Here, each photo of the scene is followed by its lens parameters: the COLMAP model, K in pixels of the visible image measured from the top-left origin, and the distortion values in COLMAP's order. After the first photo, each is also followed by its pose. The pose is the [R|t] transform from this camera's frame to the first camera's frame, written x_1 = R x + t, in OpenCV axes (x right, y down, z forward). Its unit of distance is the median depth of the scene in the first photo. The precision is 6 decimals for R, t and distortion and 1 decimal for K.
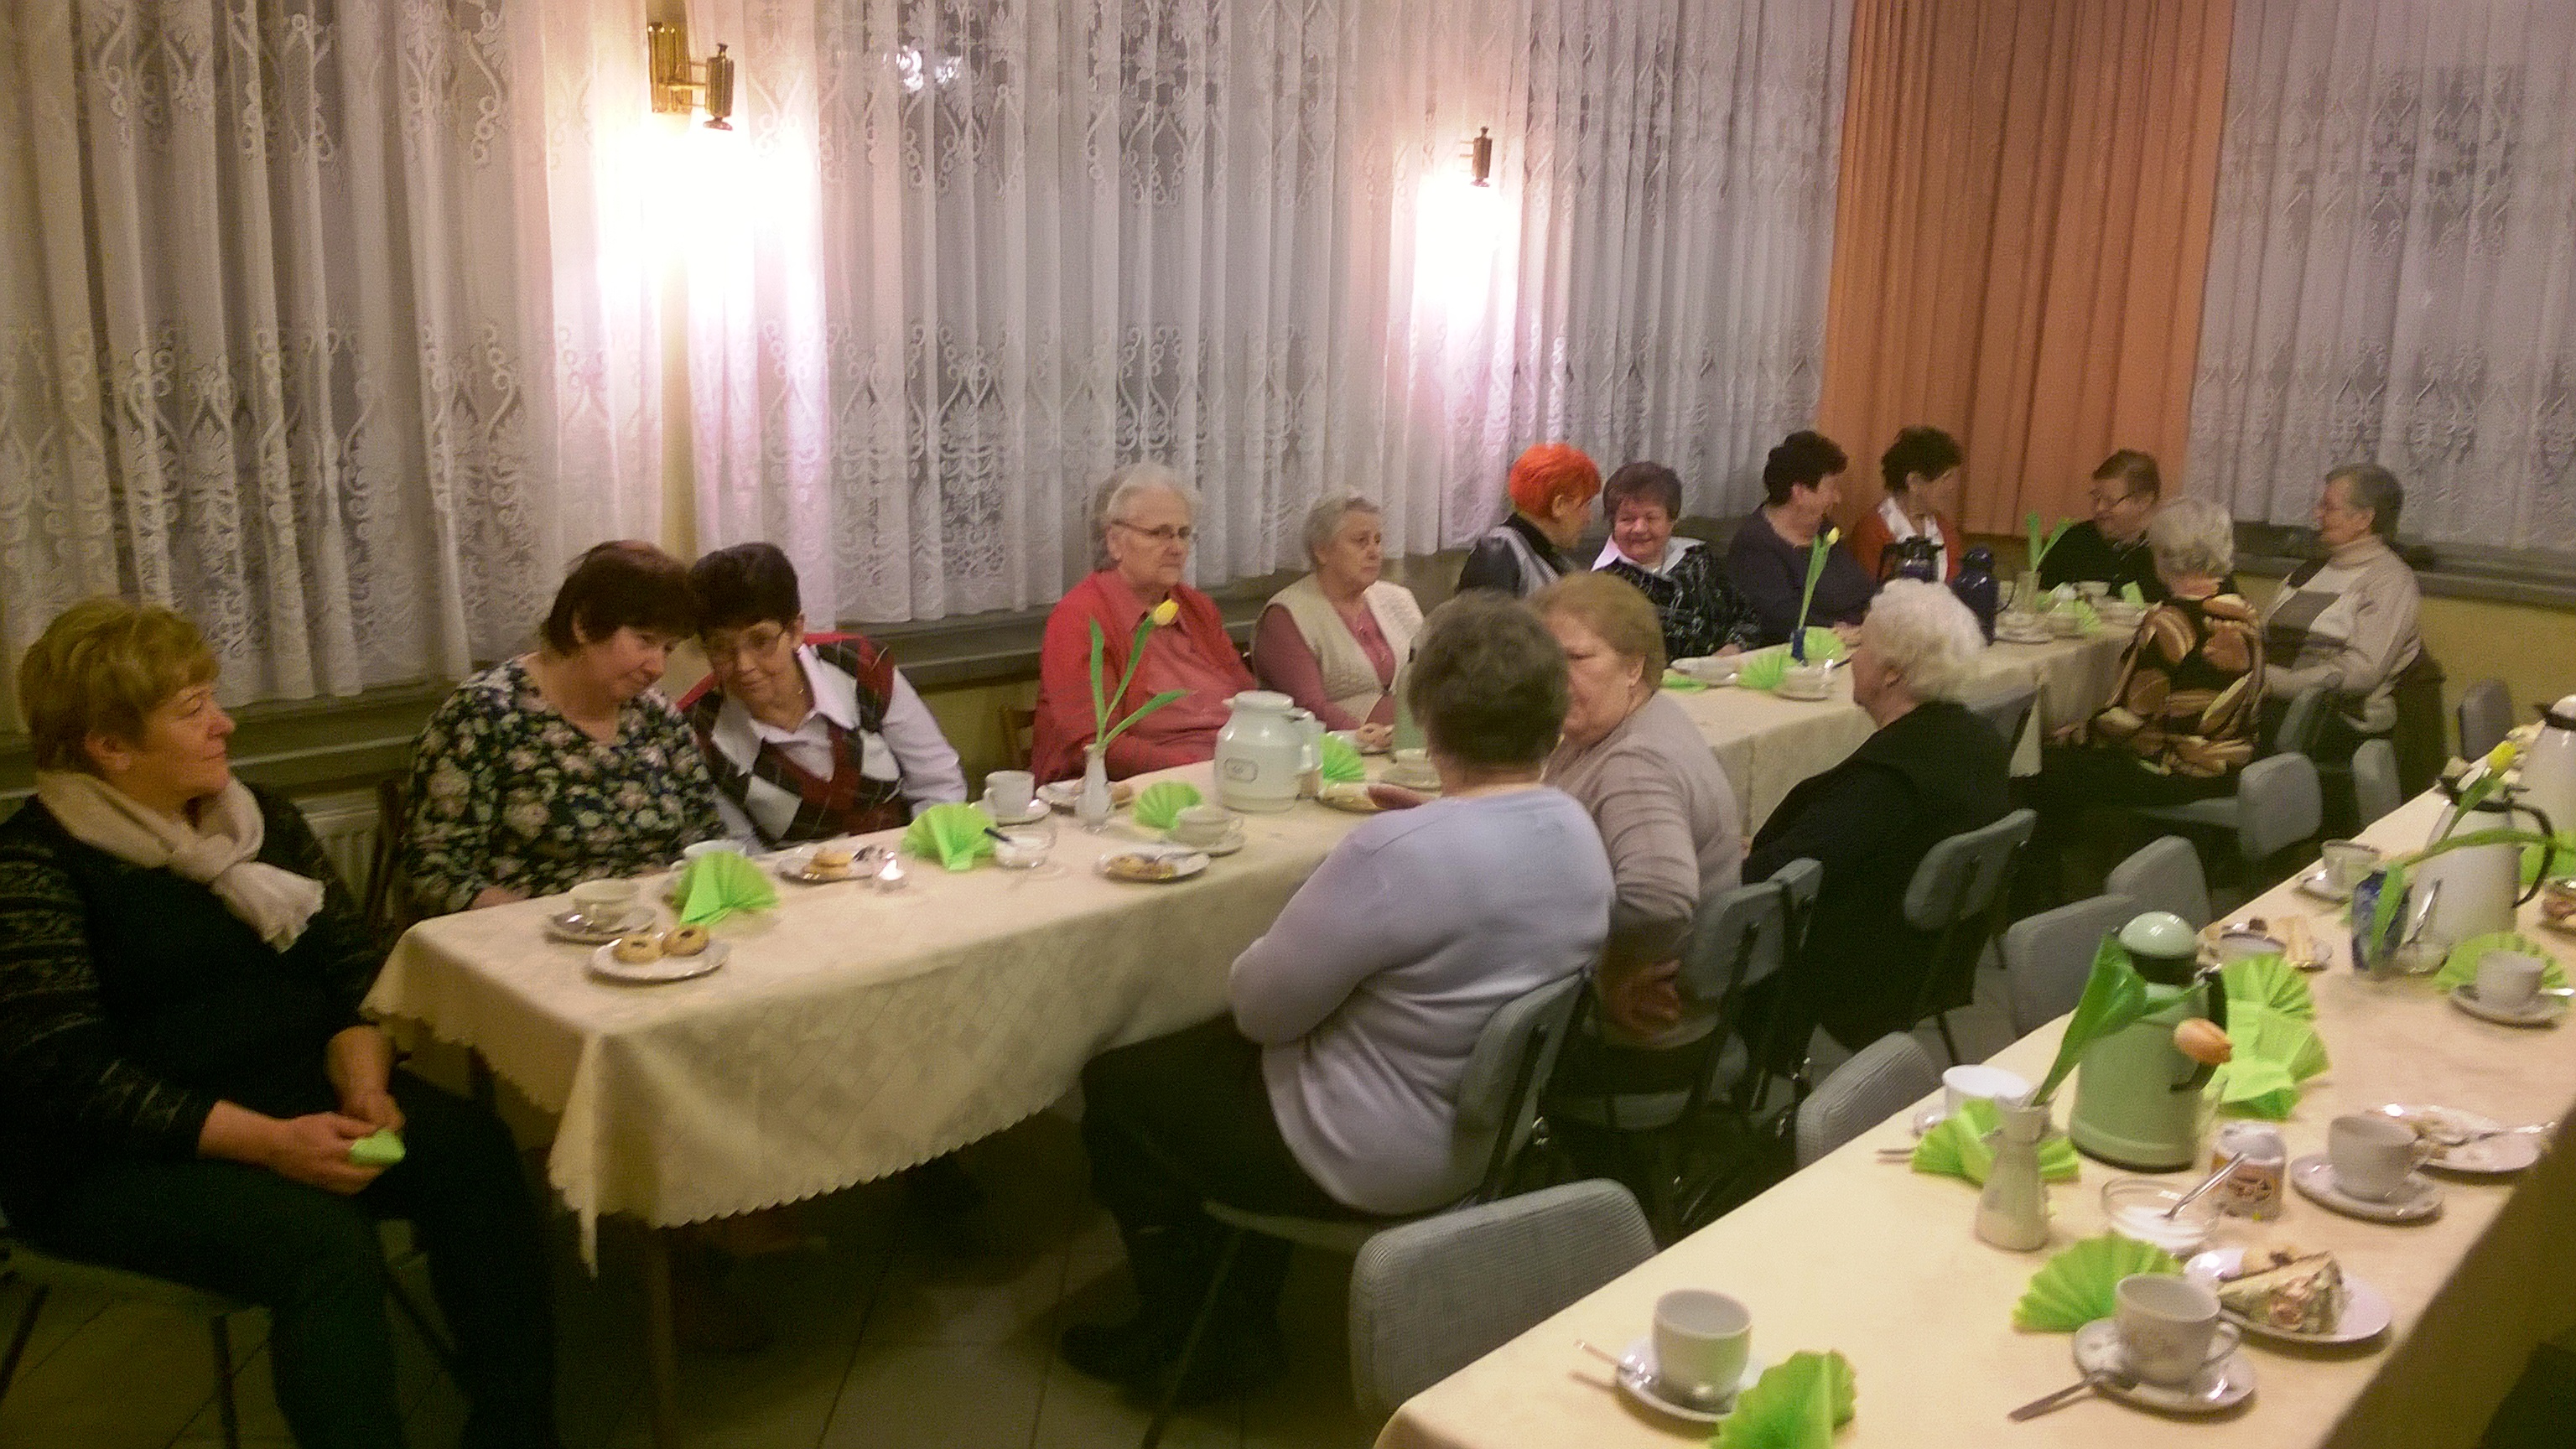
lens RADIAL K [[1979.4, 0, 1283.3], [0, 1979.4, 807.9], [0, 0, 1]] dist [0.052759, -0.124400]
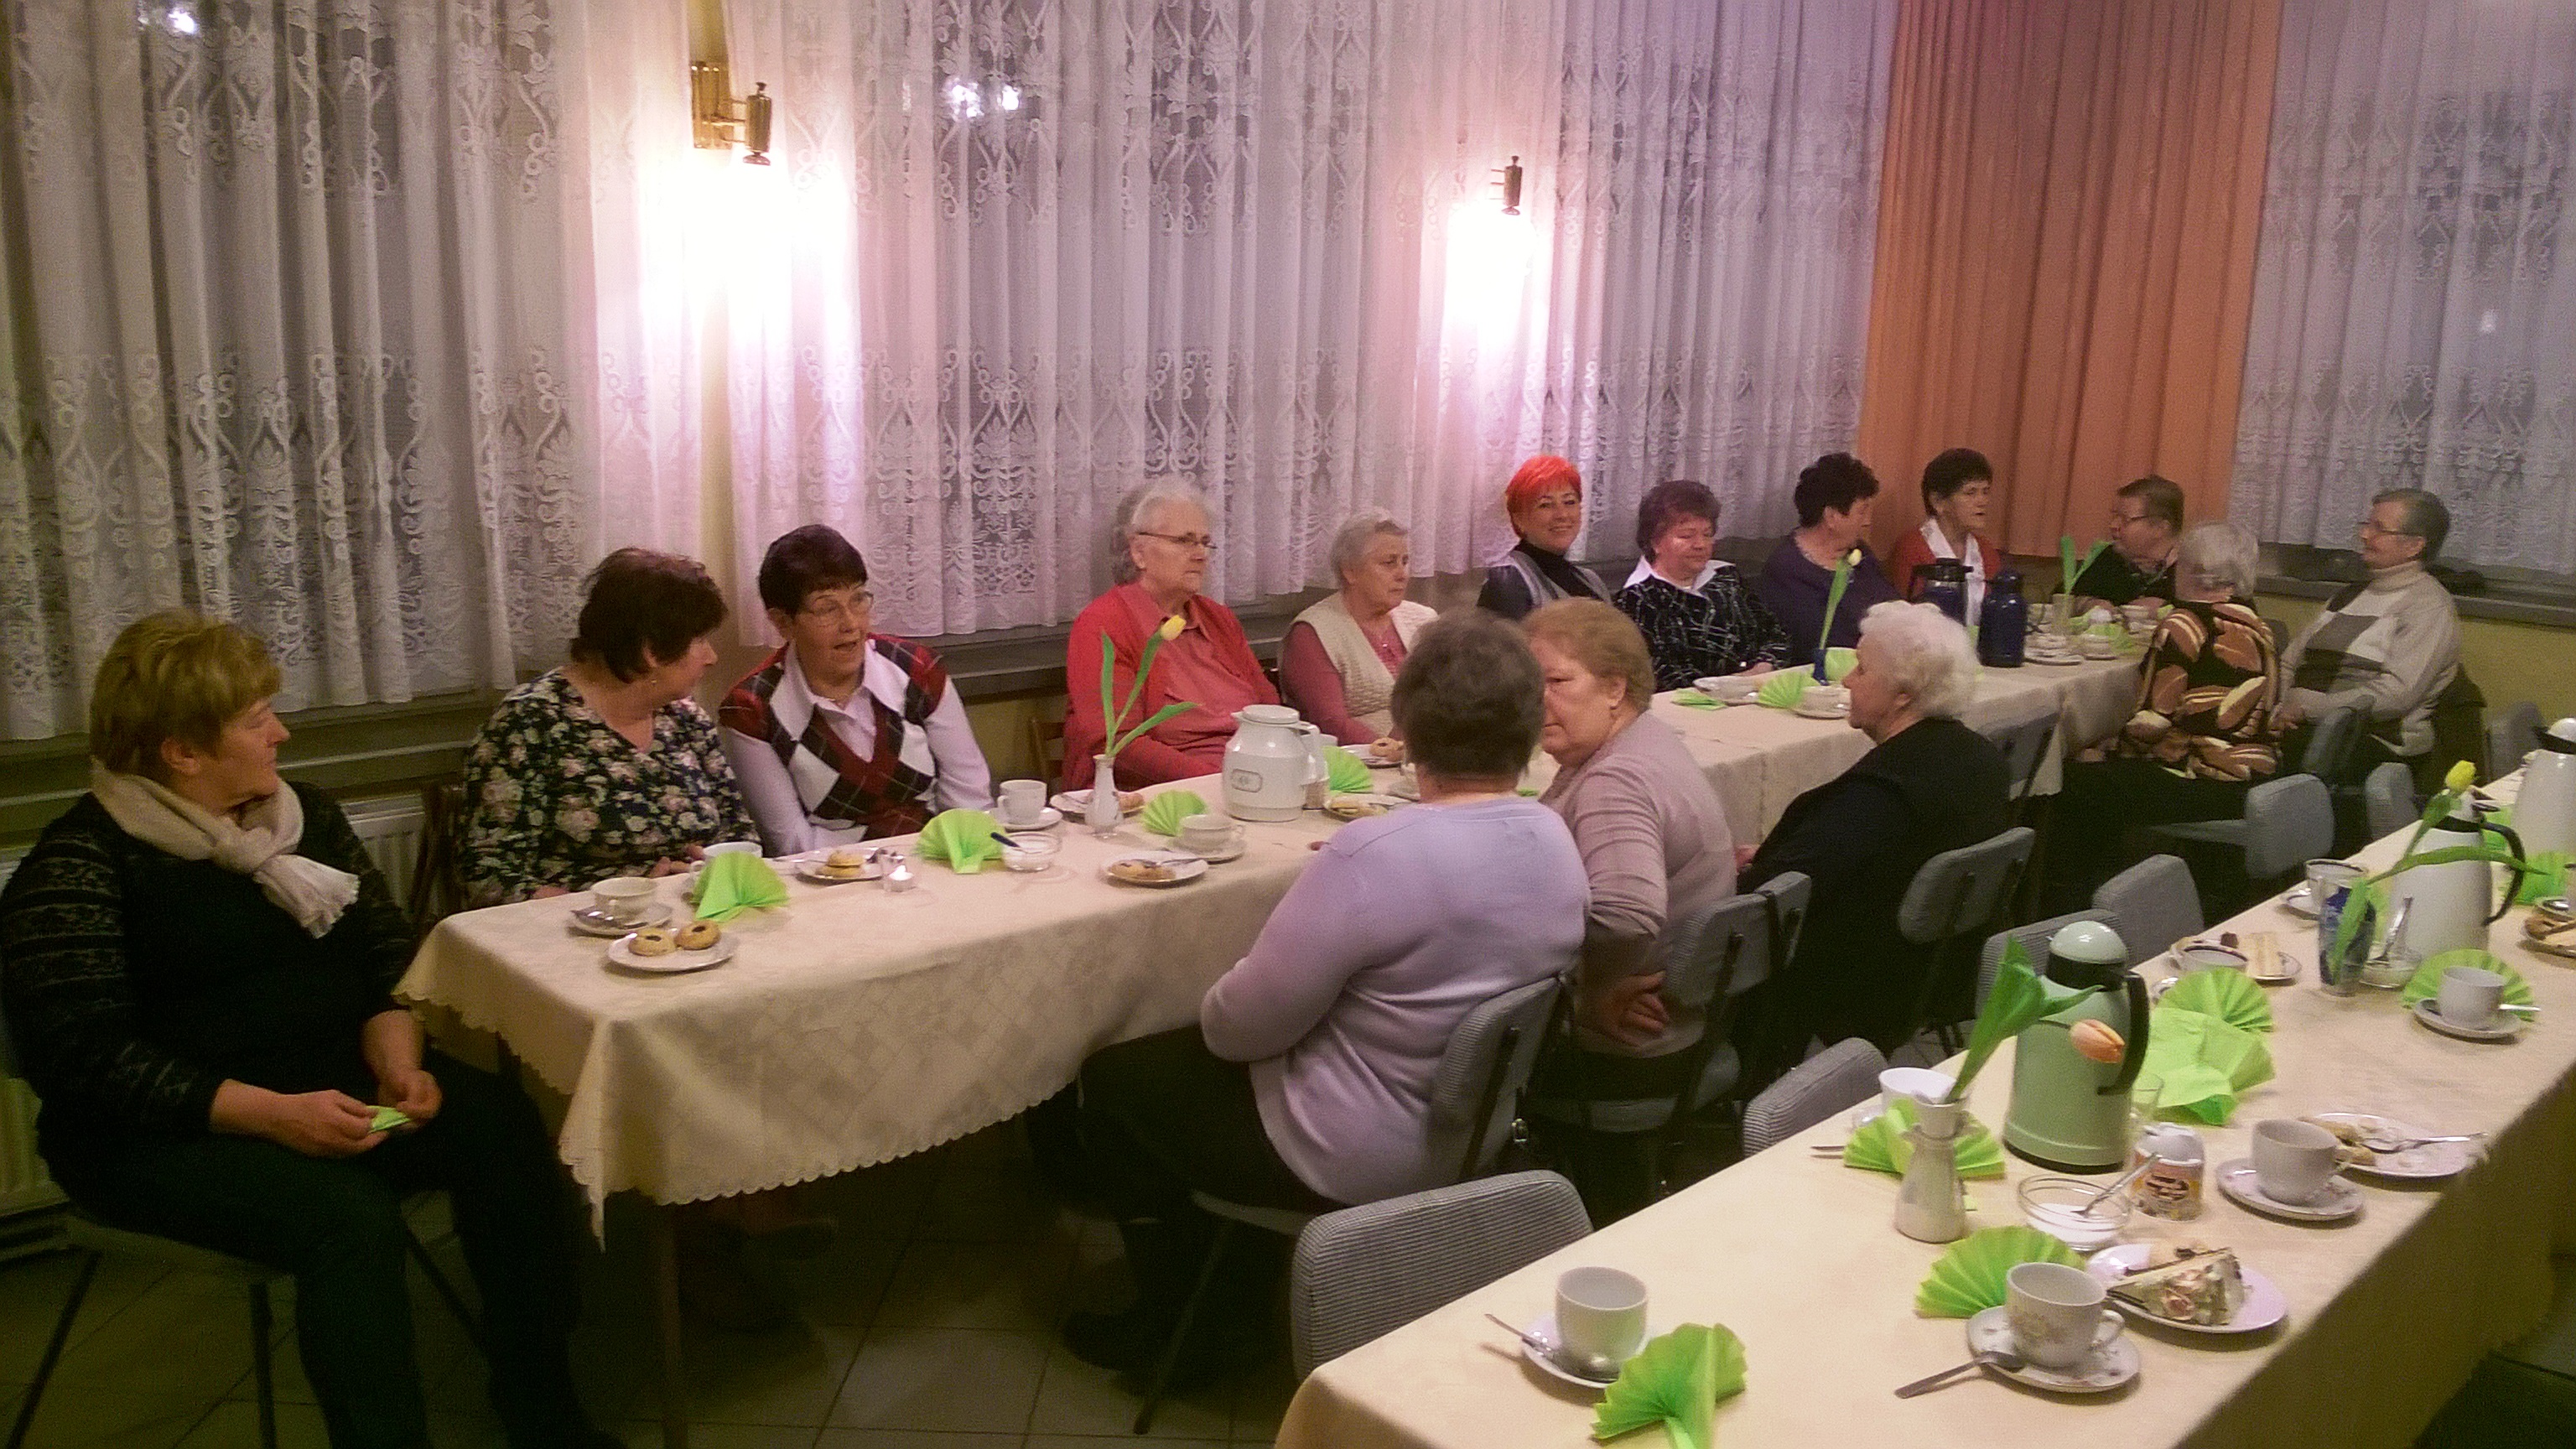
lens RADIAL K [[1993.5, 0, 1303.2], [0, 1993.5, 809.1], [0, 0, 1]] dist [0.057233, -0.132515]
pose [[0.999230, 0.009231, -0.038123, 0.047188], [-0.009610, 0.999906, -0.009775, 0.005642], [0.038029, 0.010134, 0.999225, -0.038860]]
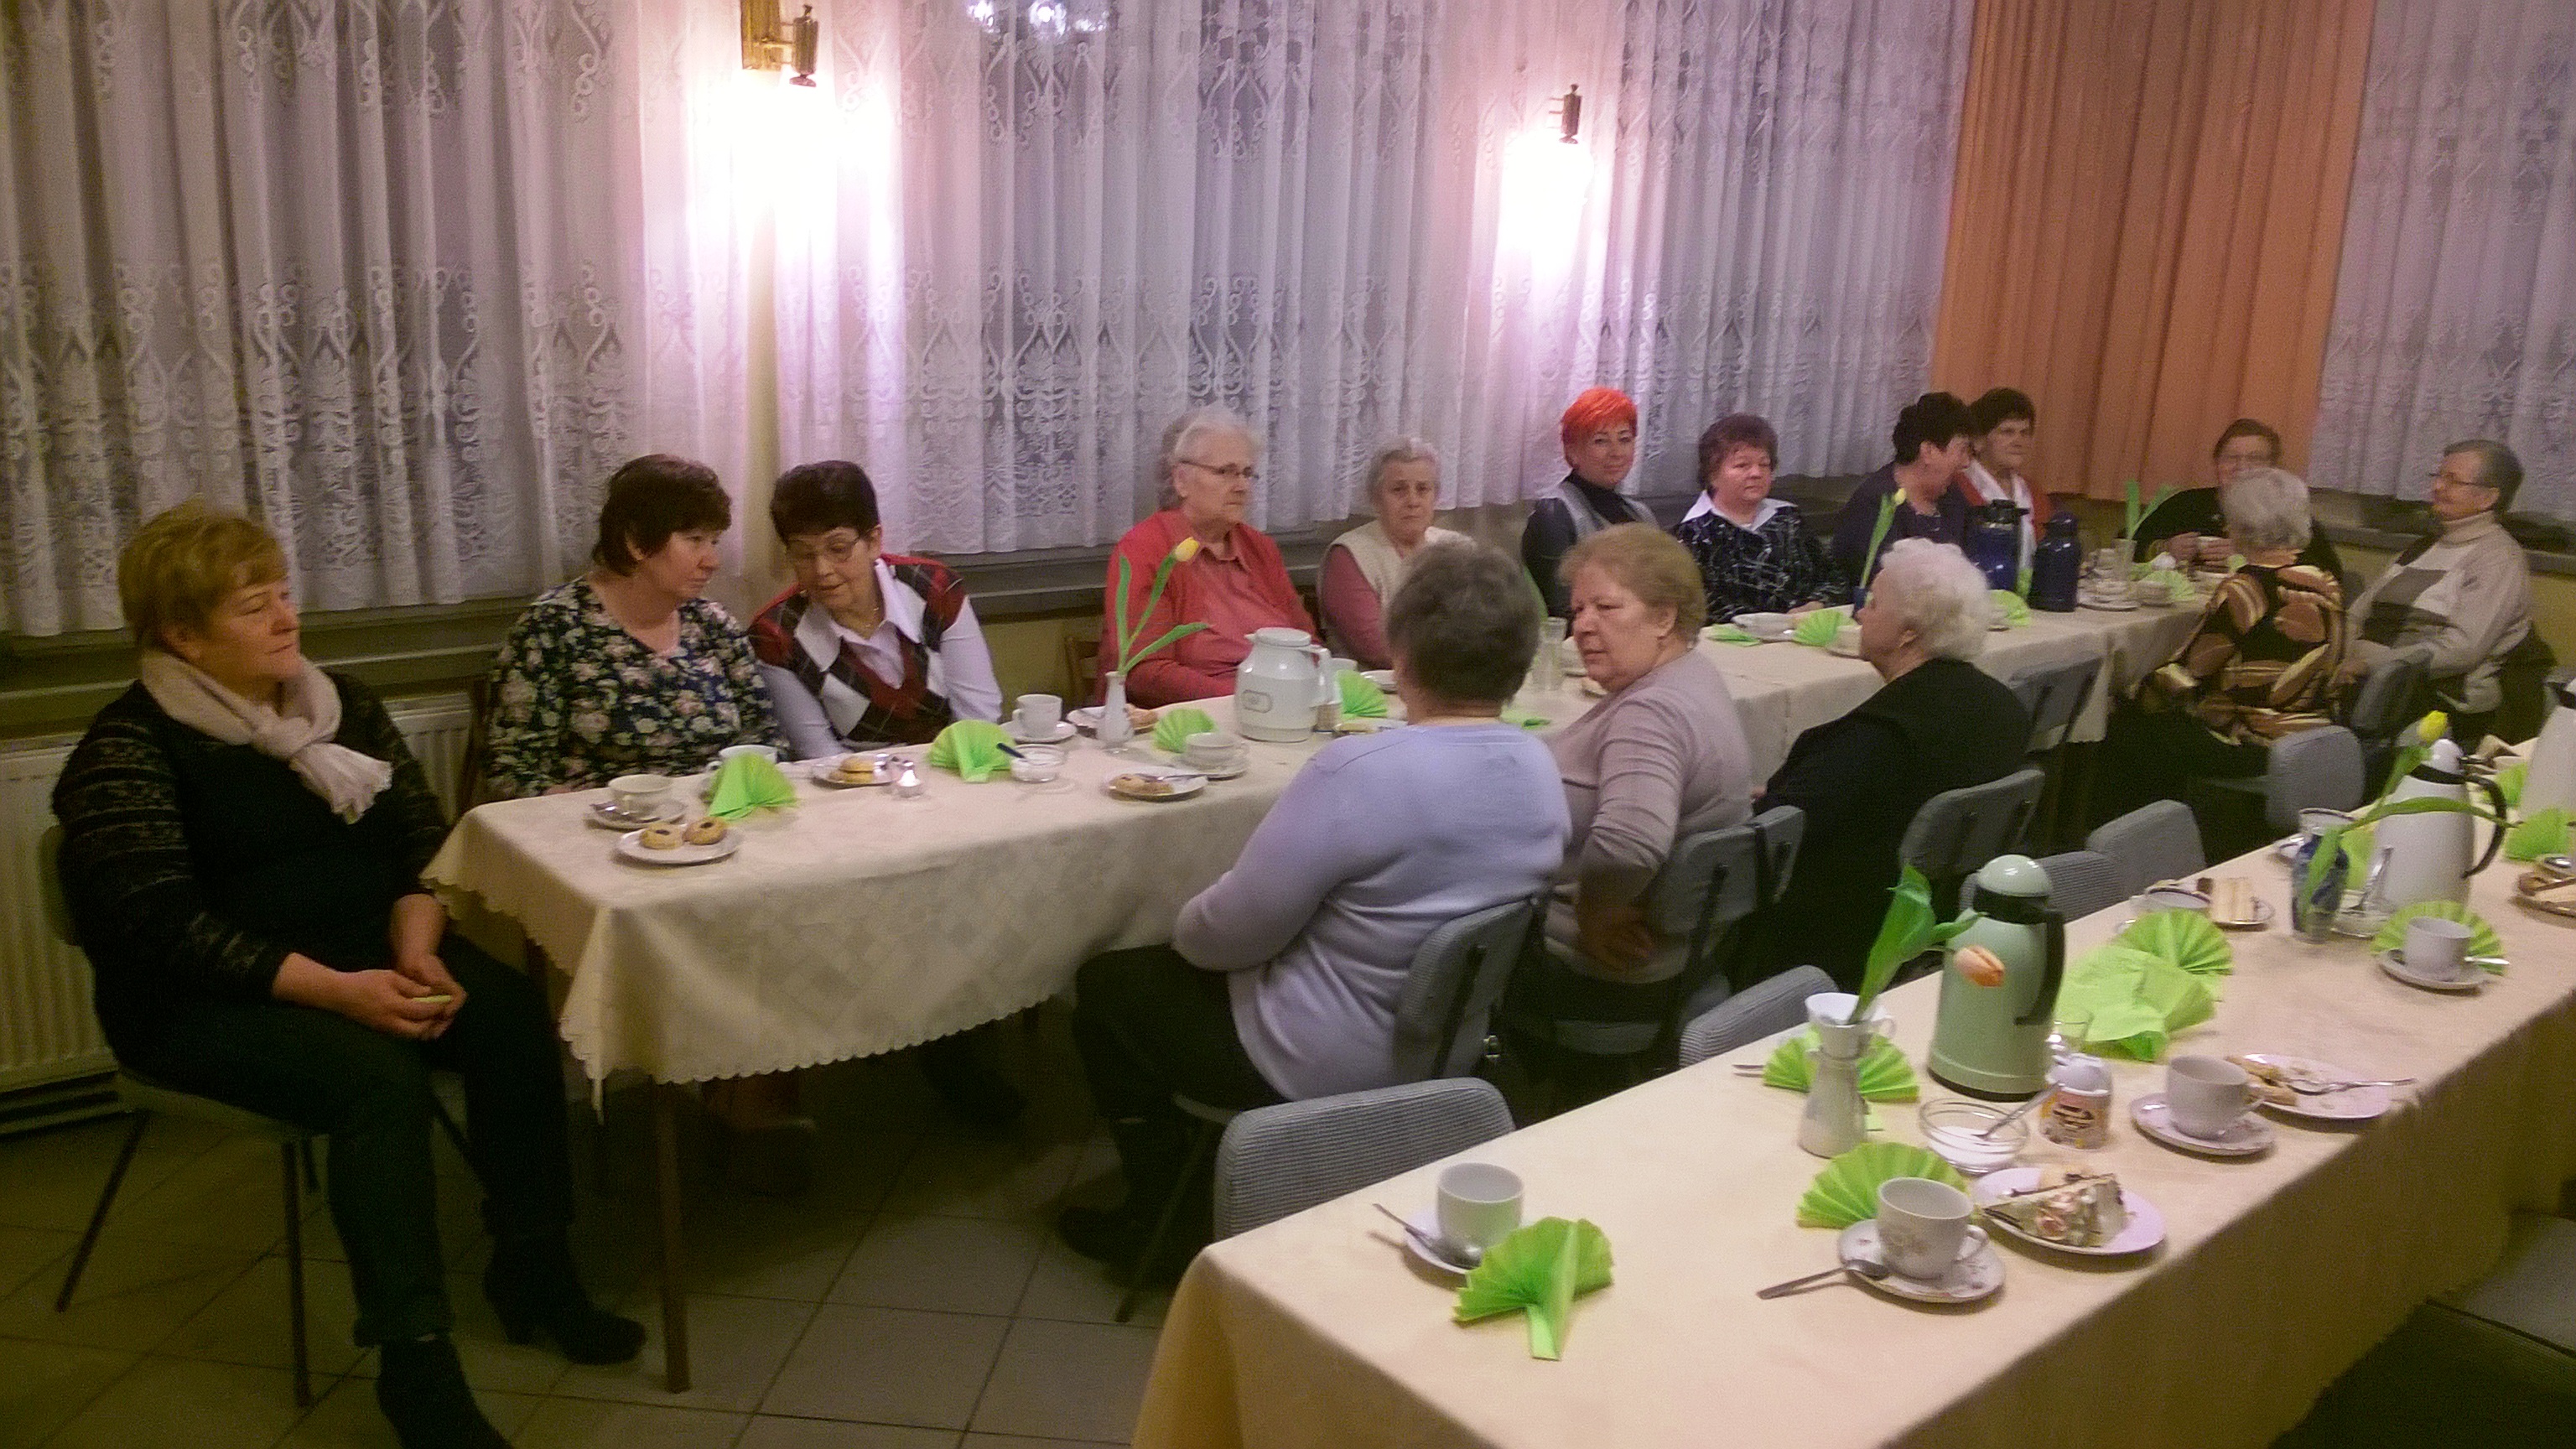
lens RADIAL K [[1996.6, 0, 1323.5], [0, 1996.6, 824.3], [0, 0, 1]] dist [0.055413, -0.126579]
pose [[0.994859, 0.041958, -0.092166, 0.114101], [-0.039076, 0.998696, 0.032858, 0.010058], [0.093424, -0.029087, 0.995201, -0.062908]]
